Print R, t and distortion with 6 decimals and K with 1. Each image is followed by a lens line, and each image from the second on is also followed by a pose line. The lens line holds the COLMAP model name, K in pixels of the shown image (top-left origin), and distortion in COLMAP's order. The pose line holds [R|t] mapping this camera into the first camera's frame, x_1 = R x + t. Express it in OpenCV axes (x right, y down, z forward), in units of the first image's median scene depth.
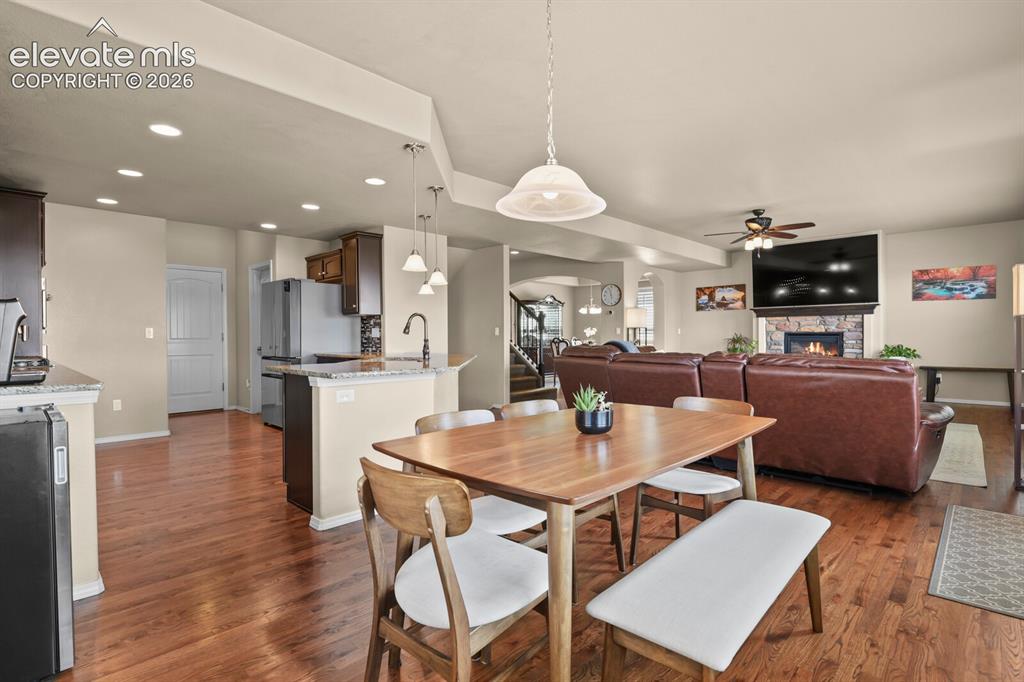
lens RADIAL K [[496.5, 0, 513.2], [0, 496.5, 338.8], [0, 0, 1]] dist [-0.003450, -0.005082]
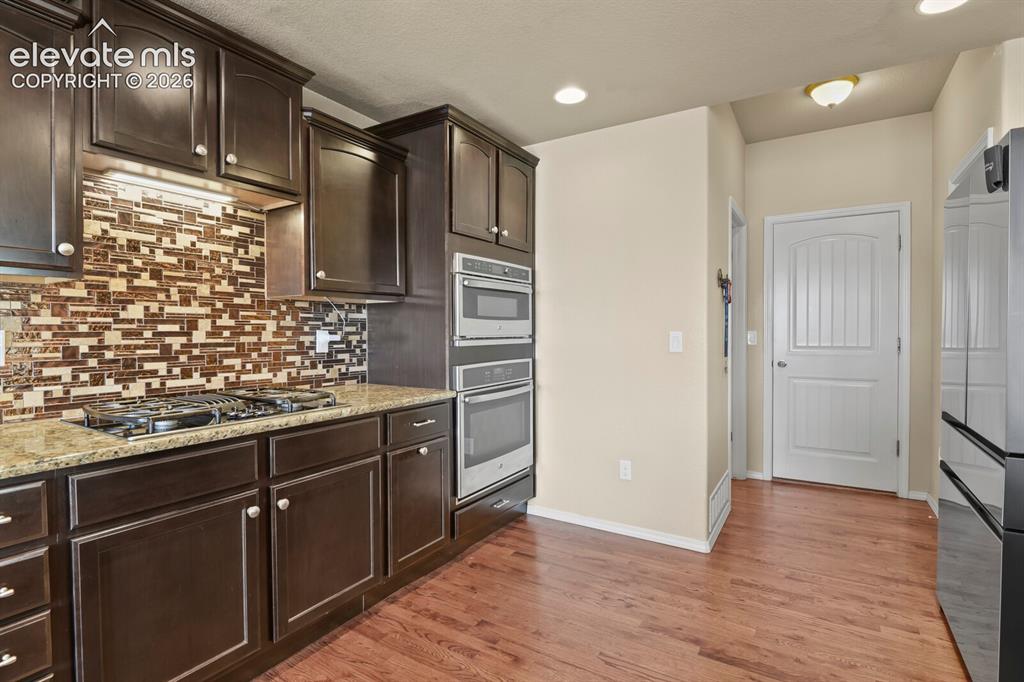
lens RADIAL K [[496.5, 0, 512.0], [0, 496.5, 343.3], [0, 0, 1]] dist [-0.003450, -0.005082]
pose [[0.213868, 0.020599, -0.976645, -0.188953], [-0.000780, 0.999781, 0.020916, -0.013921], [0.976862, -0.003711, 0.213837, 0.504050]]
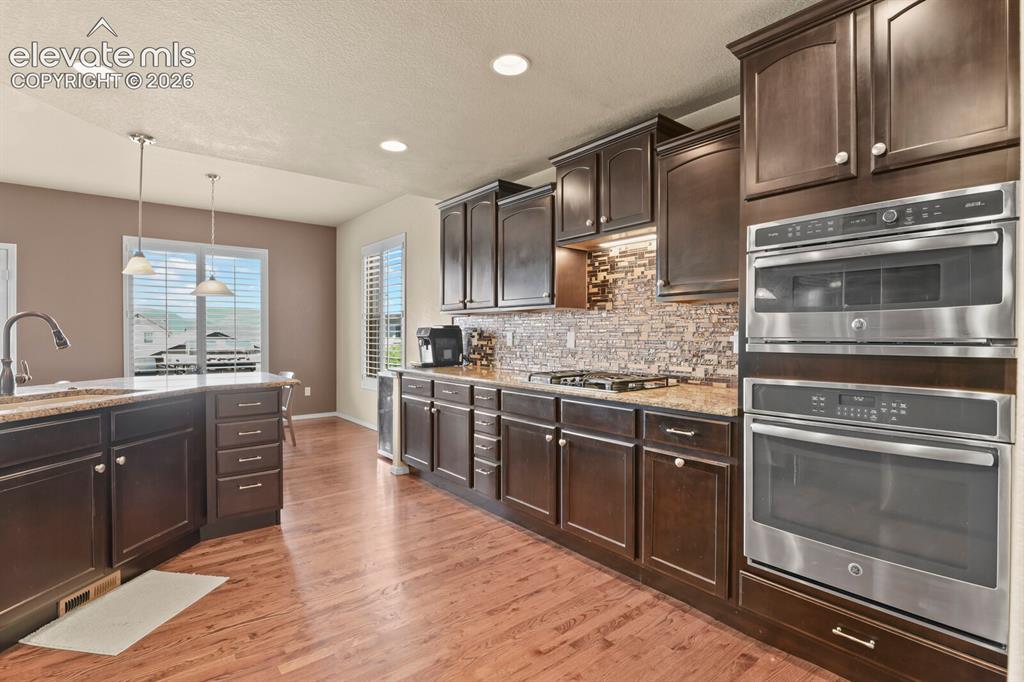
lens RADIAL K [[496.5, 0, 516.2], [0, 496.5, 334.4], [0, 0, 1]] dist [-0.003450, -0.005082]
pose [[-0.992481, 0.003947, 0.122339, -0.428260], [0.004797, 0.999966, 0.006651, -0.015850], [-0.122308, 0.007188, -0.992466, 0.789865]]
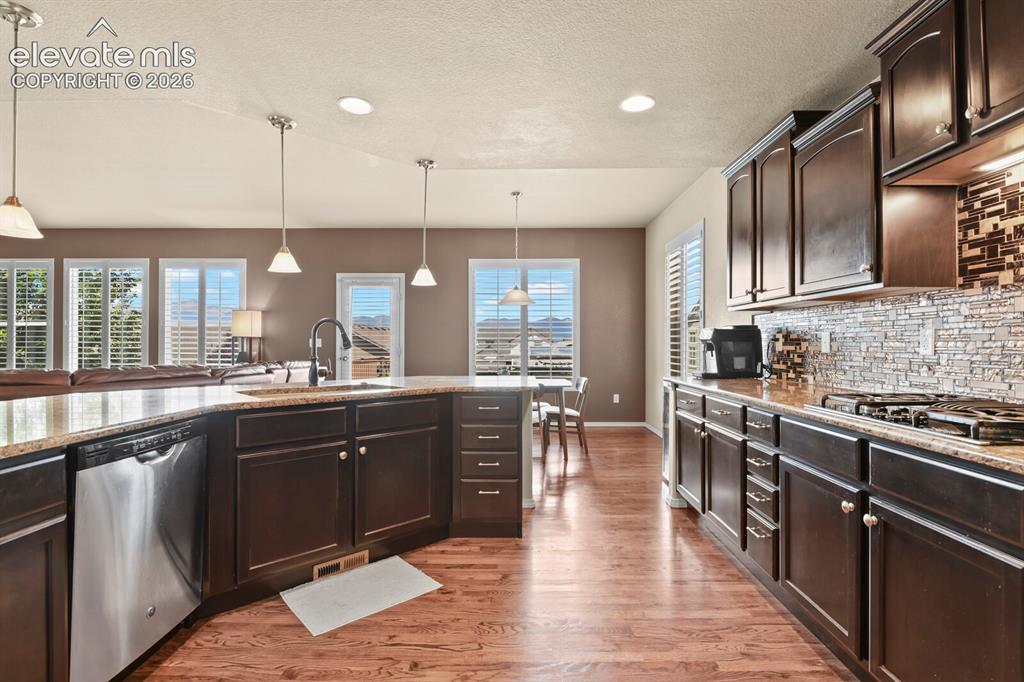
lens RADIAL K [[496.5, 0, 518.4], [0, 496.5, 338.2], [0, 0, 1]] dist [-0.003450, -0.005082]
pose [[-0.688250, 0.013674, 0.725344, -0.463388], [0.009913, 0.999906, -0.009443, -0.009495], [-0.725406, 0.000691, -0.688321, 0.680958]]
